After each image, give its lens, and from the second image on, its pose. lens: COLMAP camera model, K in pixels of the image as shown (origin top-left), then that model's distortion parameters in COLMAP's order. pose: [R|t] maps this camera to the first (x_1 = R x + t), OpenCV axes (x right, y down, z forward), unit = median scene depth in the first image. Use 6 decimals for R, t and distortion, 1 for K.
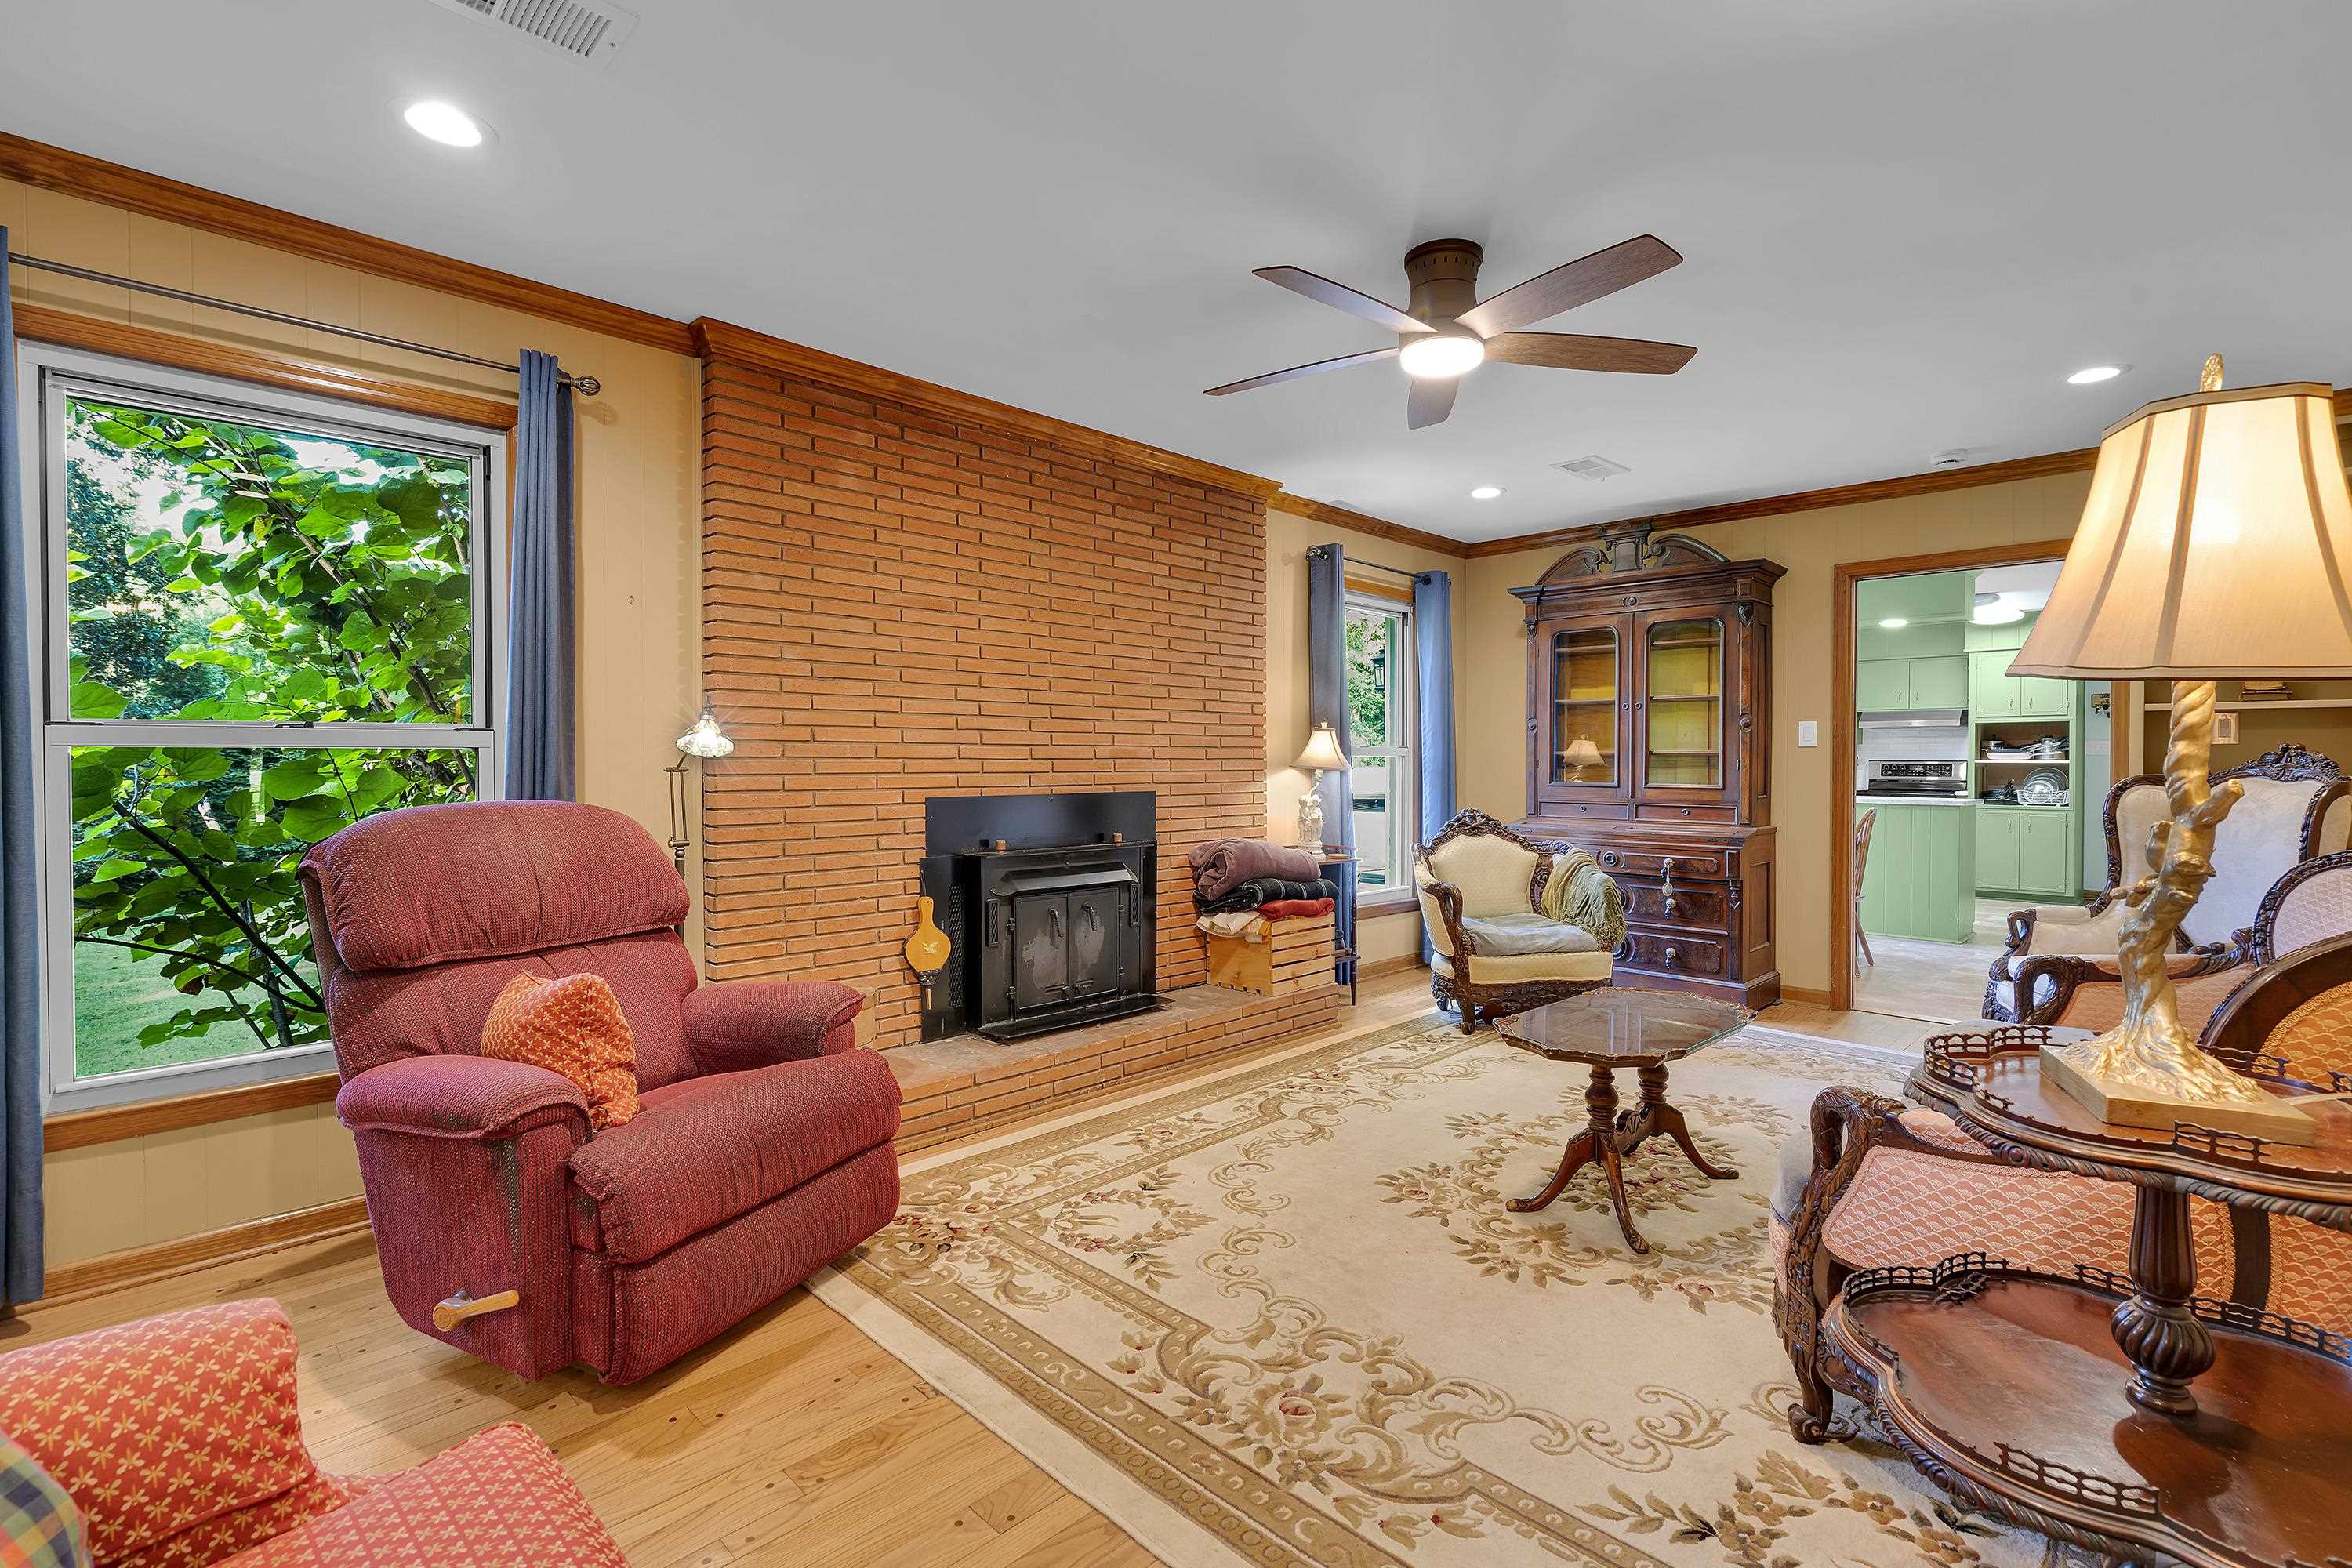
lens RADIAL K [[1067.3, 0, 1183.4], [0, 1067.3, 774.3], [0, 0, 1]] dist [-0.012448, 0.001754]
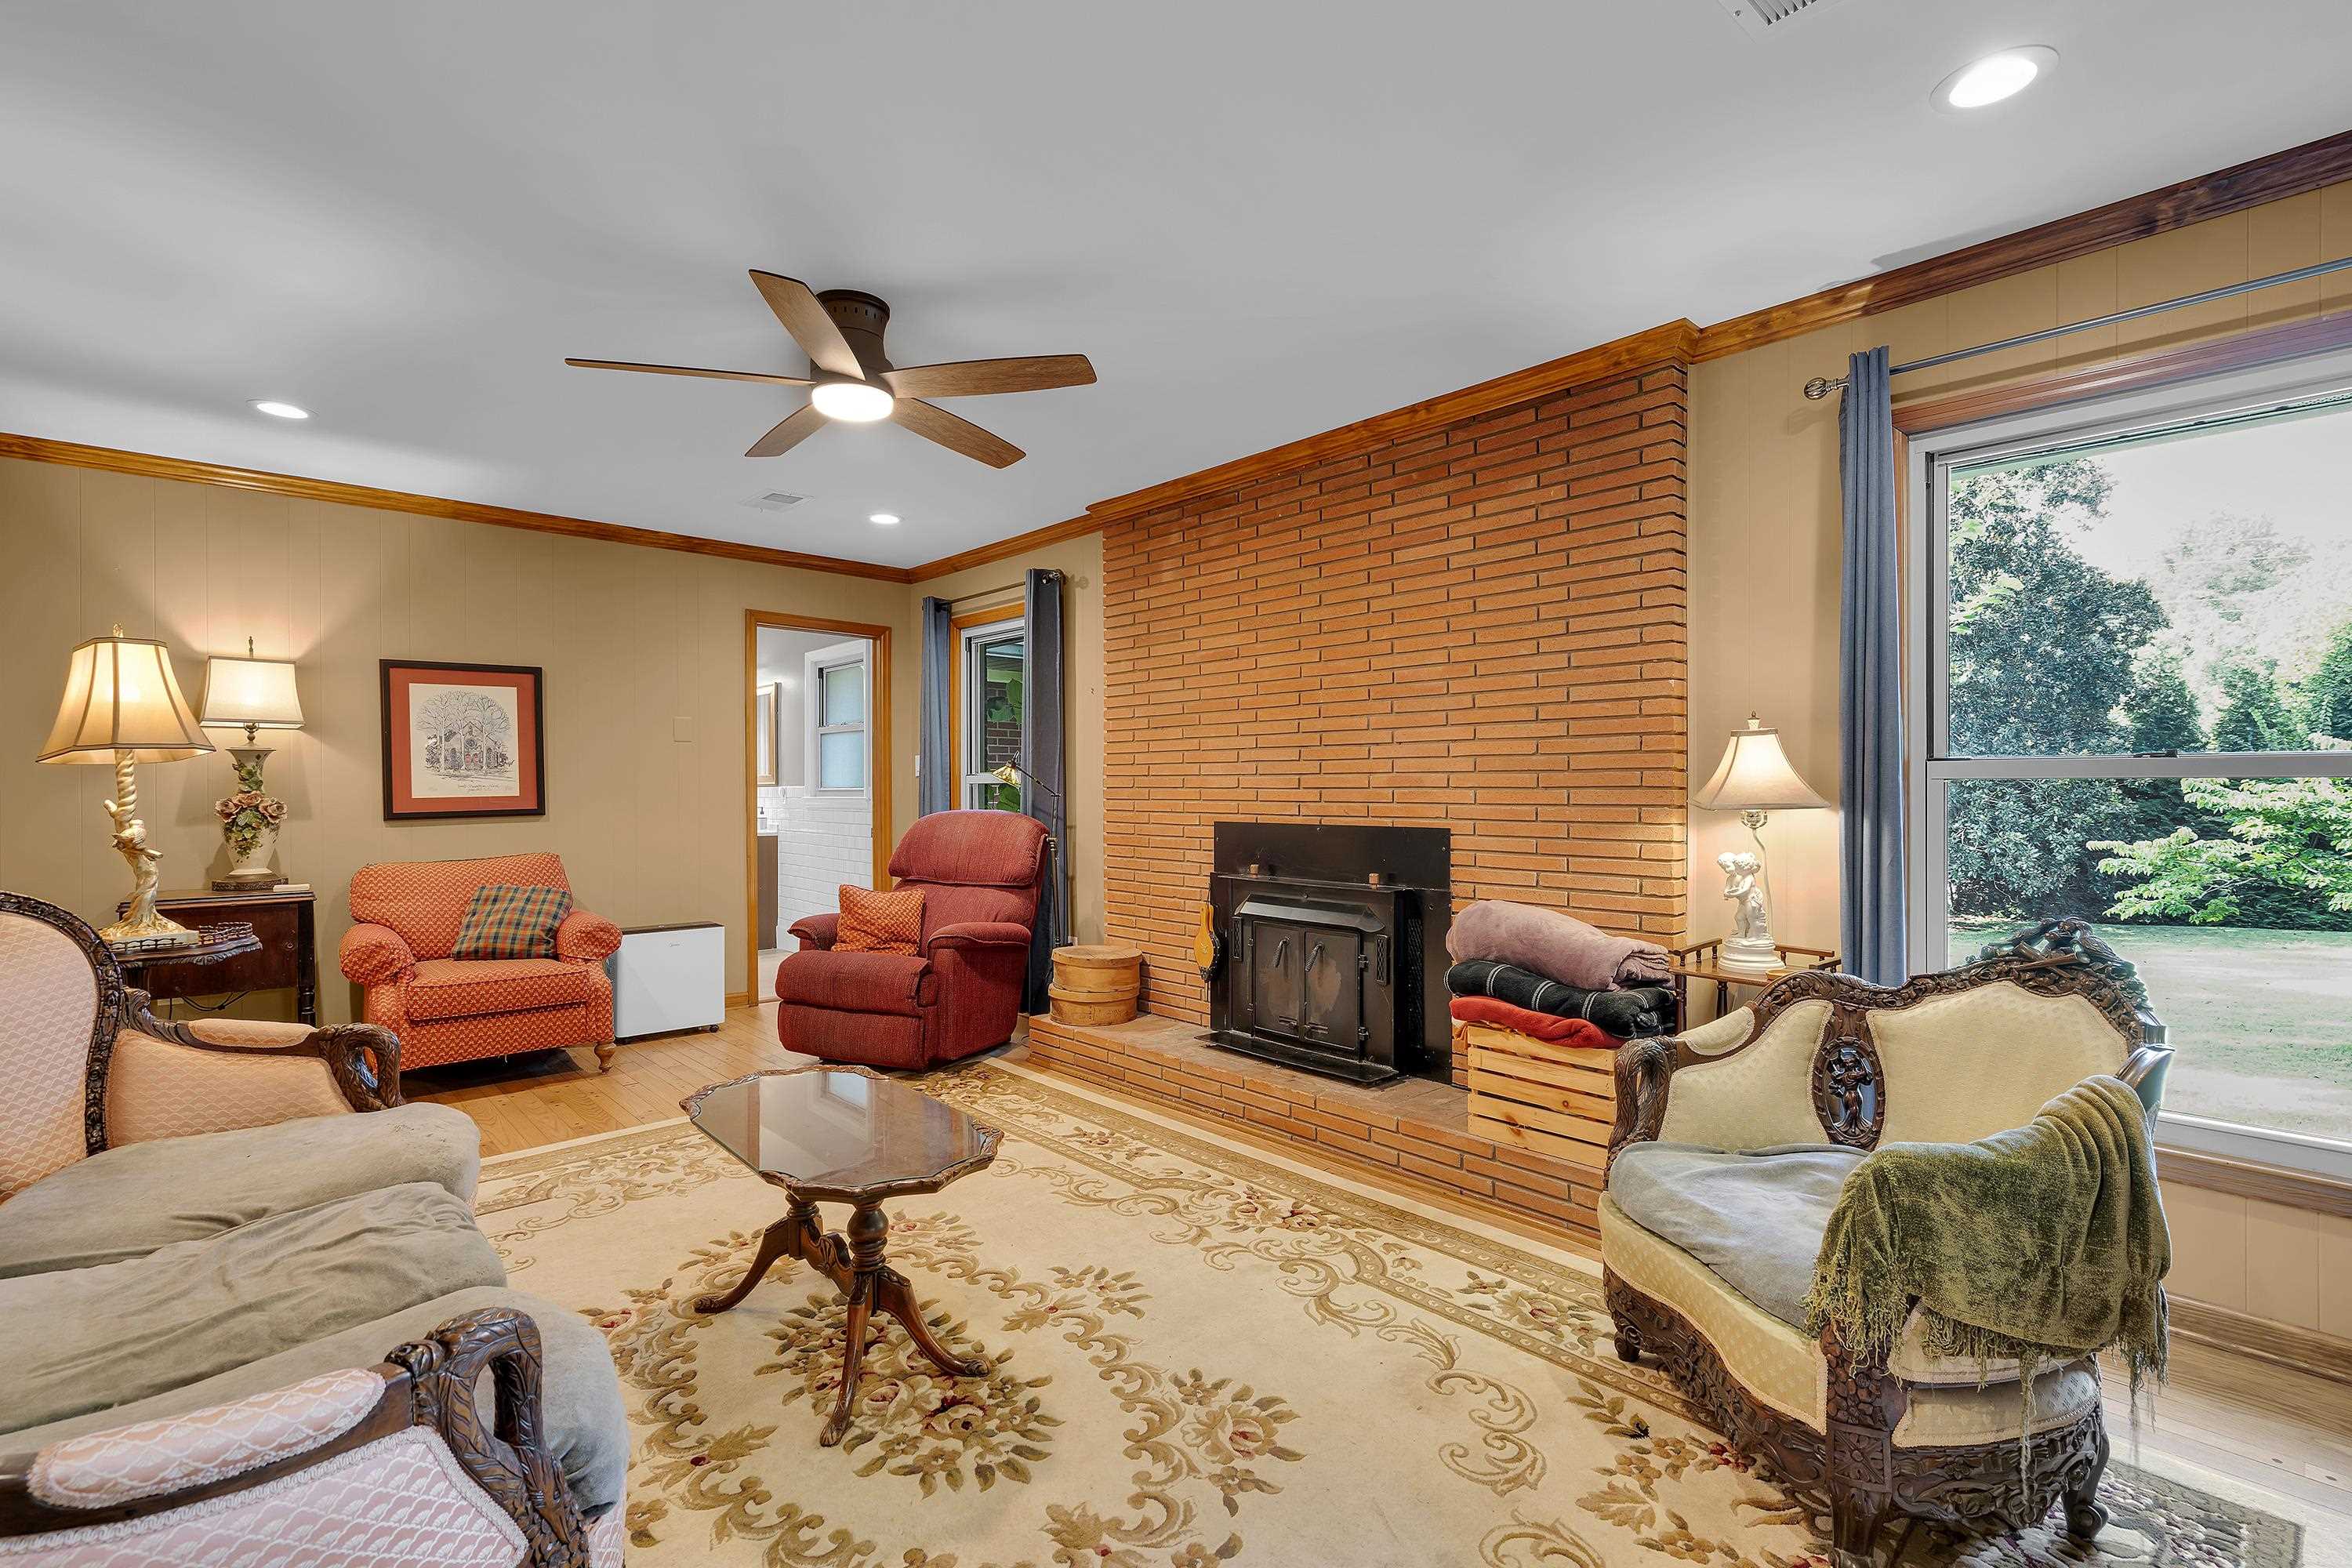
lens RADIAL K [[1067.3, 0, 1162.1], [0, 1067.3, 790.1], [0, 0, 1]] dist [-0.012448, 0.001754]
pose [[-0.052675, 0.008010, -0.998580, 0.886788], [-0.005393, 0.999951, 0.008305, -0.020803], [0.998597, 0.005822, -0.052629, 0.949794]]
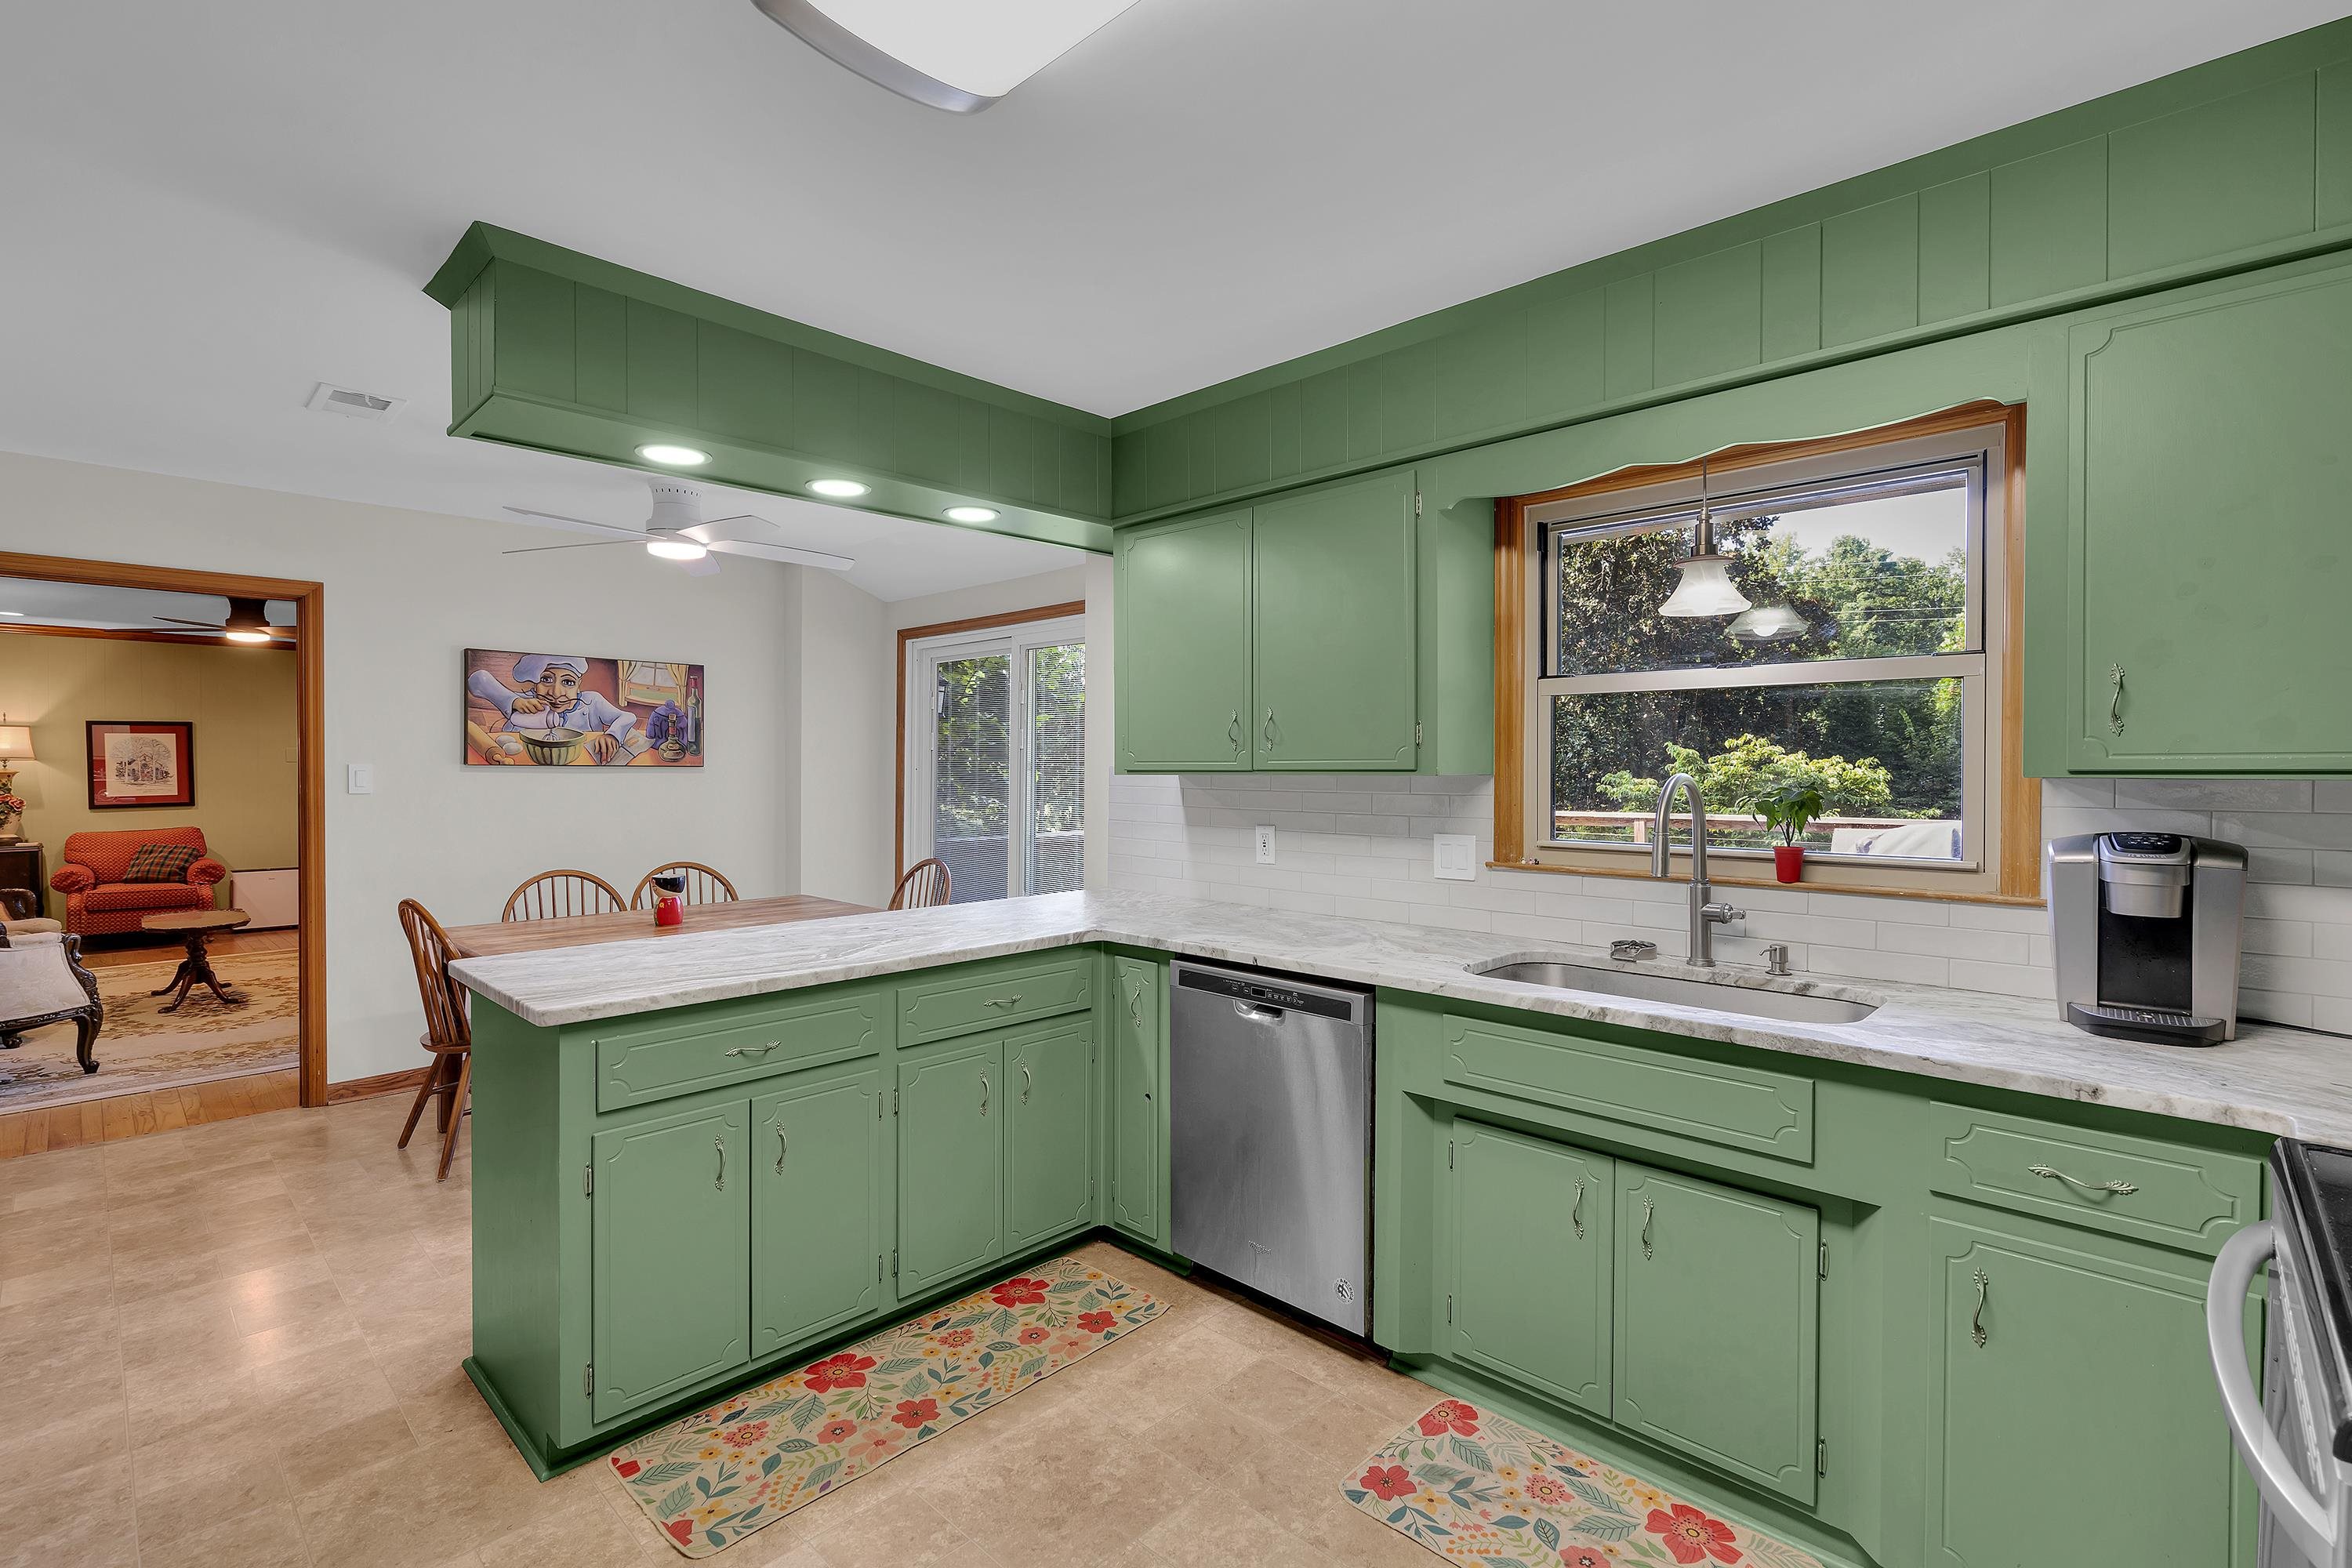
lens RADIAL K [[1067.3, 0, 1197.2], [0, 1067.3, 776.9], [0, 0, 1]] dist [-0.012448, 0.001754]
pose [[0.024877, 0.012273, -0.999615, 2.051037], [-0.006390, 0.999906, 0.012118, -0.083129], [0.999670, 0.006086, 0.024953, 2.338628]]
